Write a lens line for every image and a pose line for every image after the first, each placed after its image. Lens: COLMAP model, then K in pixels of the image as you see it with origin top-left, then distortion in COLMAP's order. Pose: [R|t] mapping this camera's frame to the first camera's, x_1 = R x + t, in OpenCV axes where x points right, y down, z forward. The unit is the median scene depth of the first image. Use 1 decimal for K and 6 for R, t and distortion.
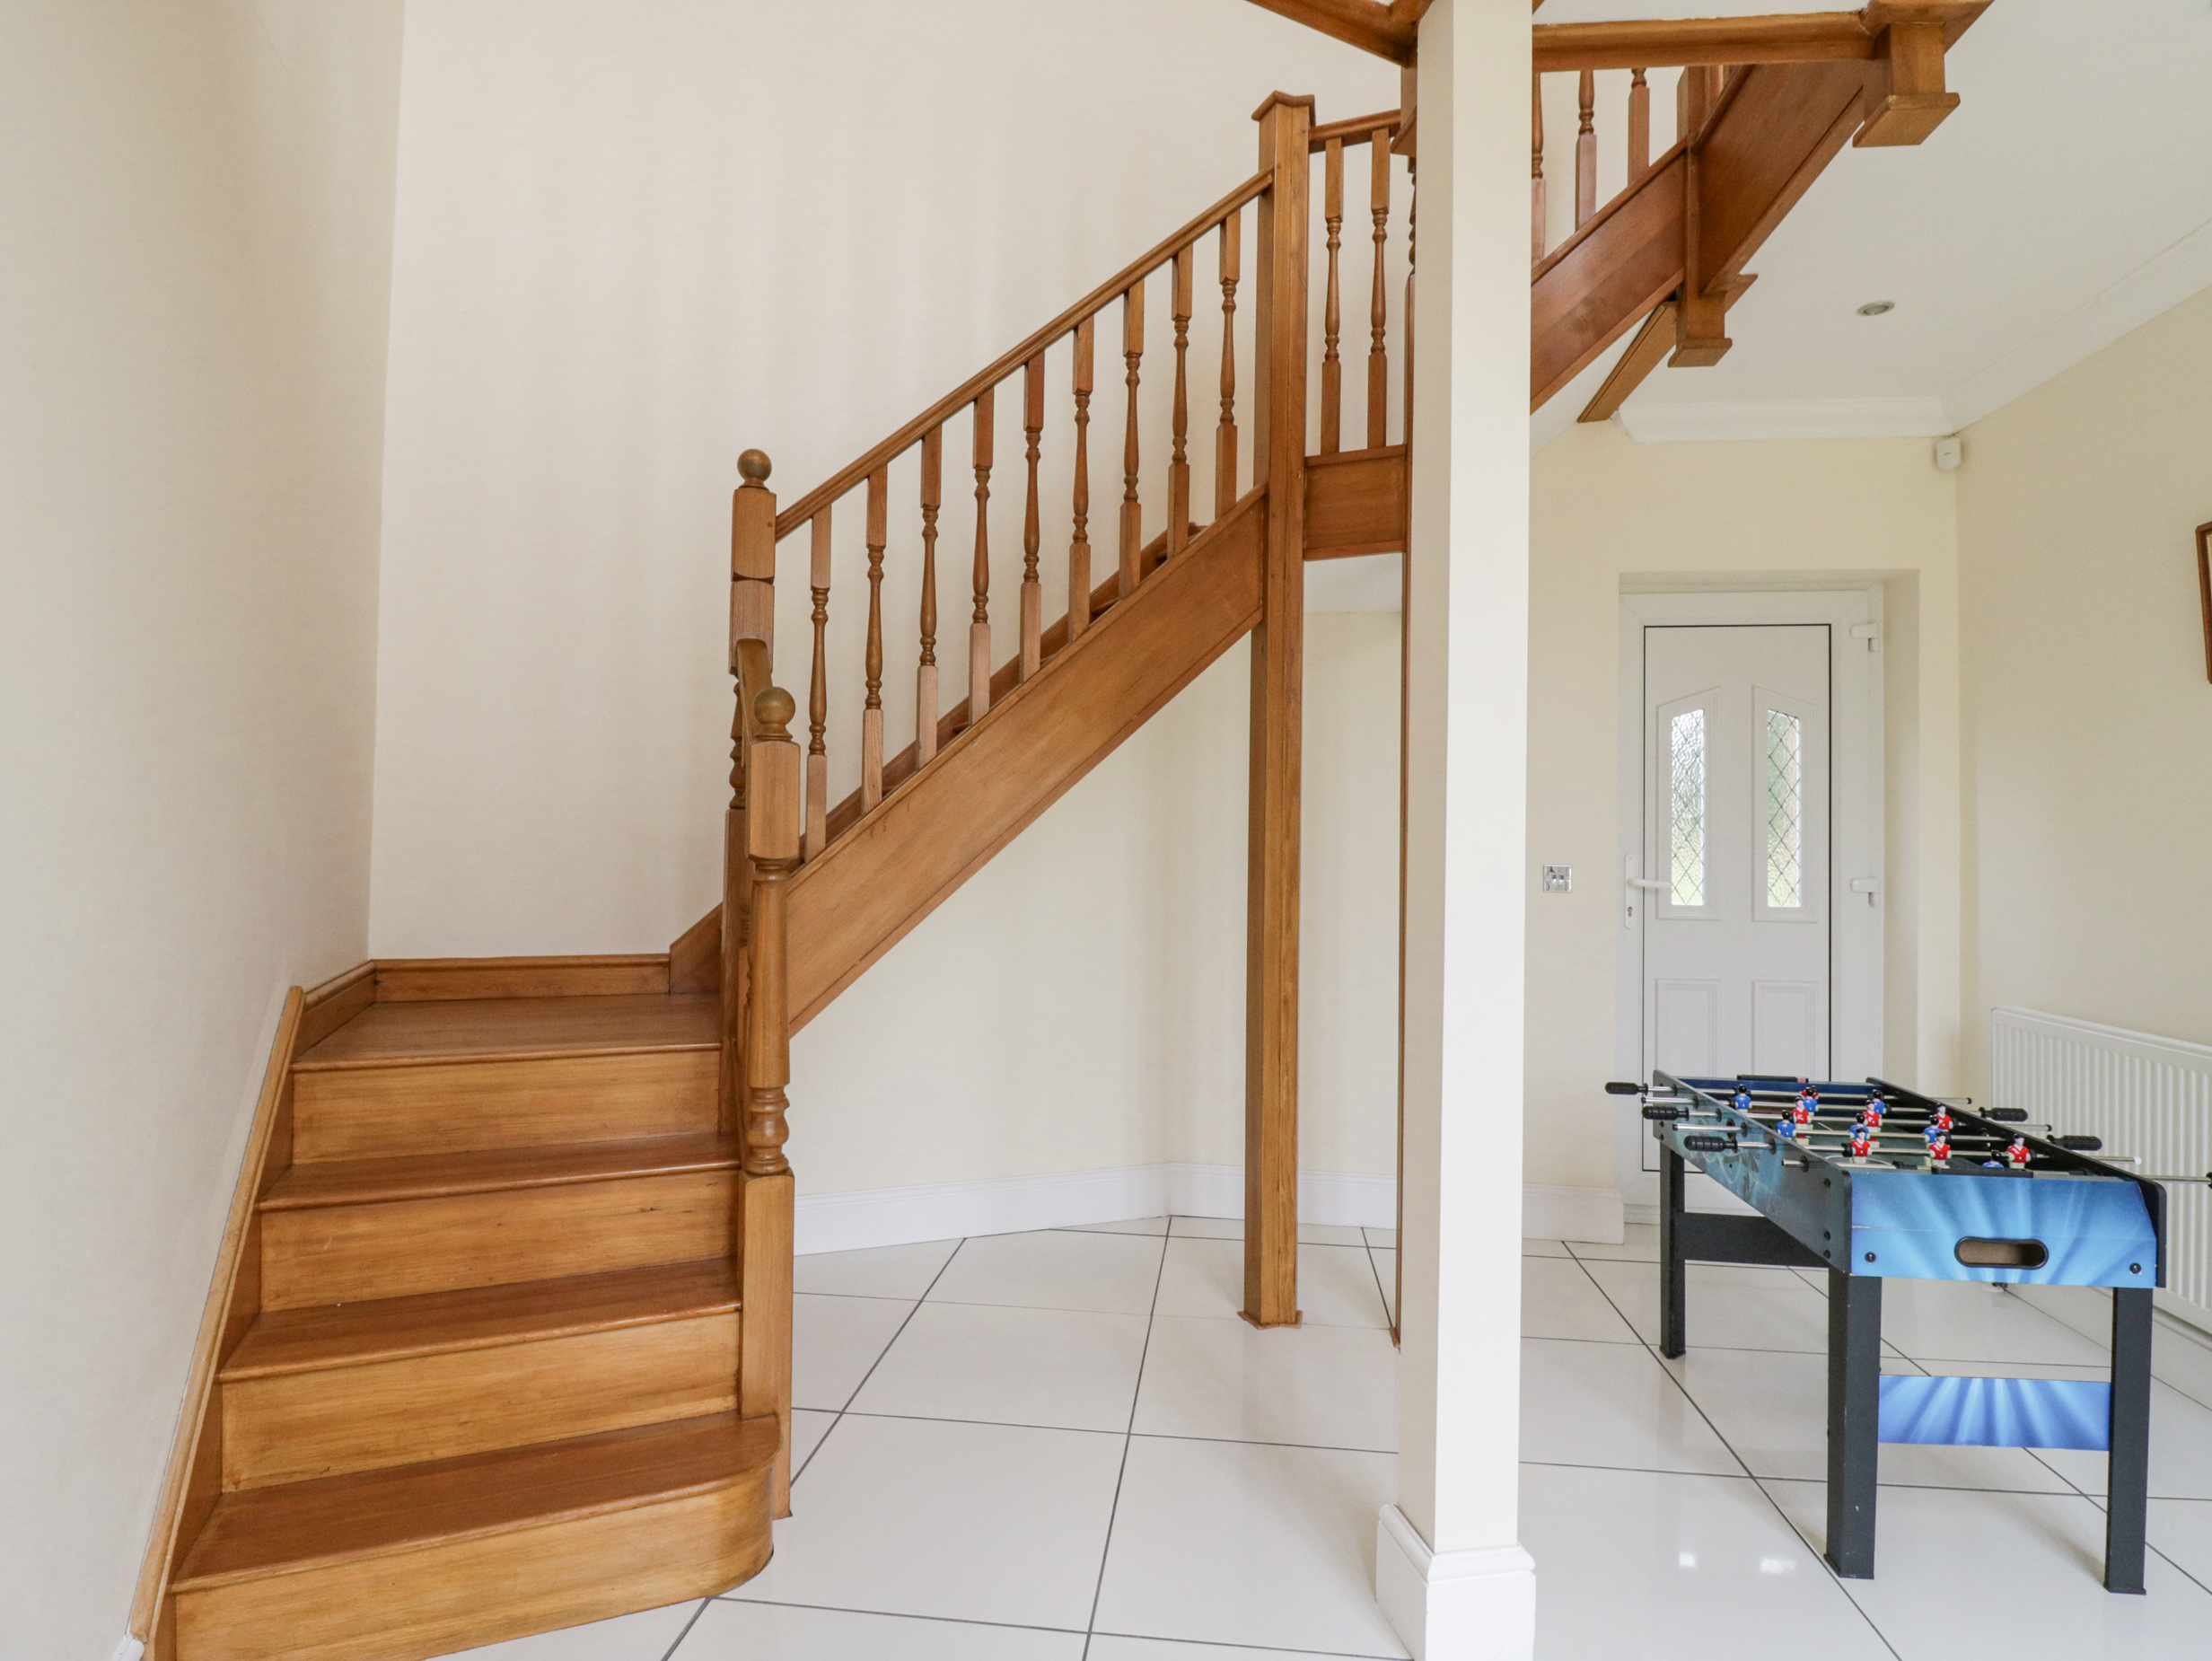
lens RADIAL K [[1144.1, 0, 1106.0], [0, 1144.1, 823.1], [0, 0, 1]] dist [-0.004690, -0.012172]
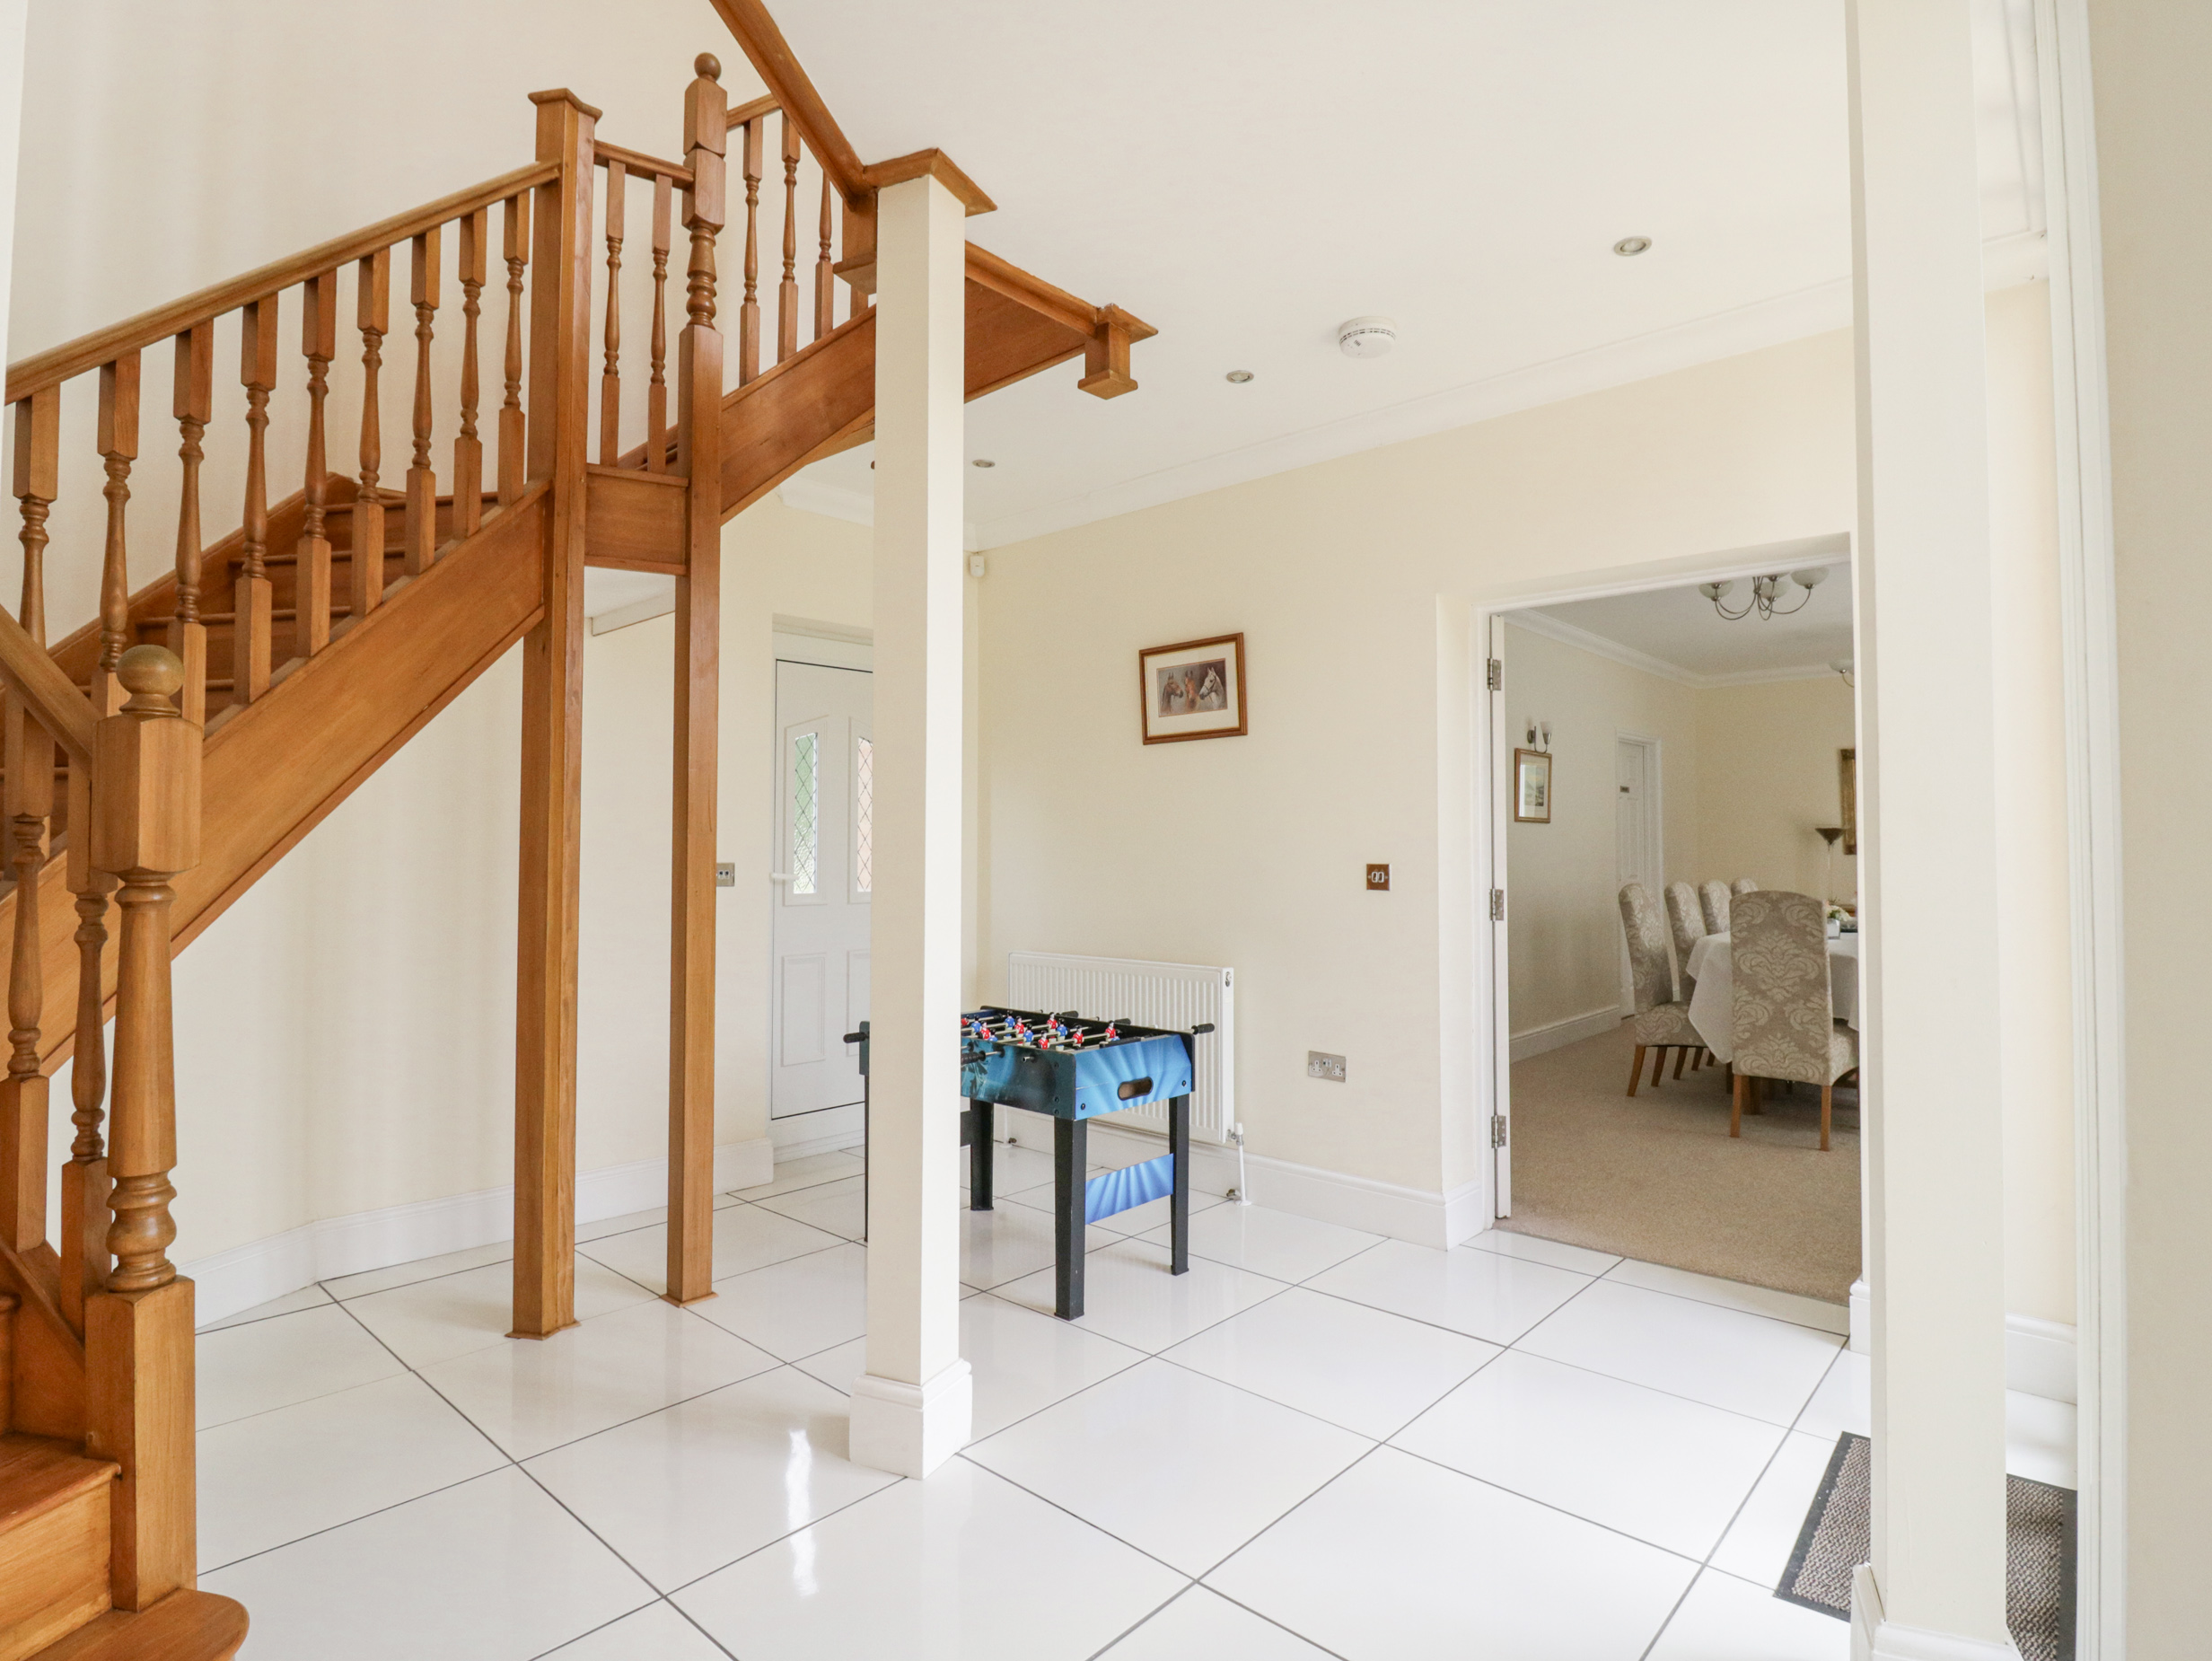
lens RADIAL K [[1144.1, 0, 1101.5], [0, 1144.1, 827.5], [0, 0, 1]] dist [-0.004690, -0.012172]
pose [[0.590529, 0.002162, 0.807014, -0.525119], [-0.005578, 0.999983, 0.001403, -0.003033], [-0.806997, -0.005331, 0.590531, 0.049860]]
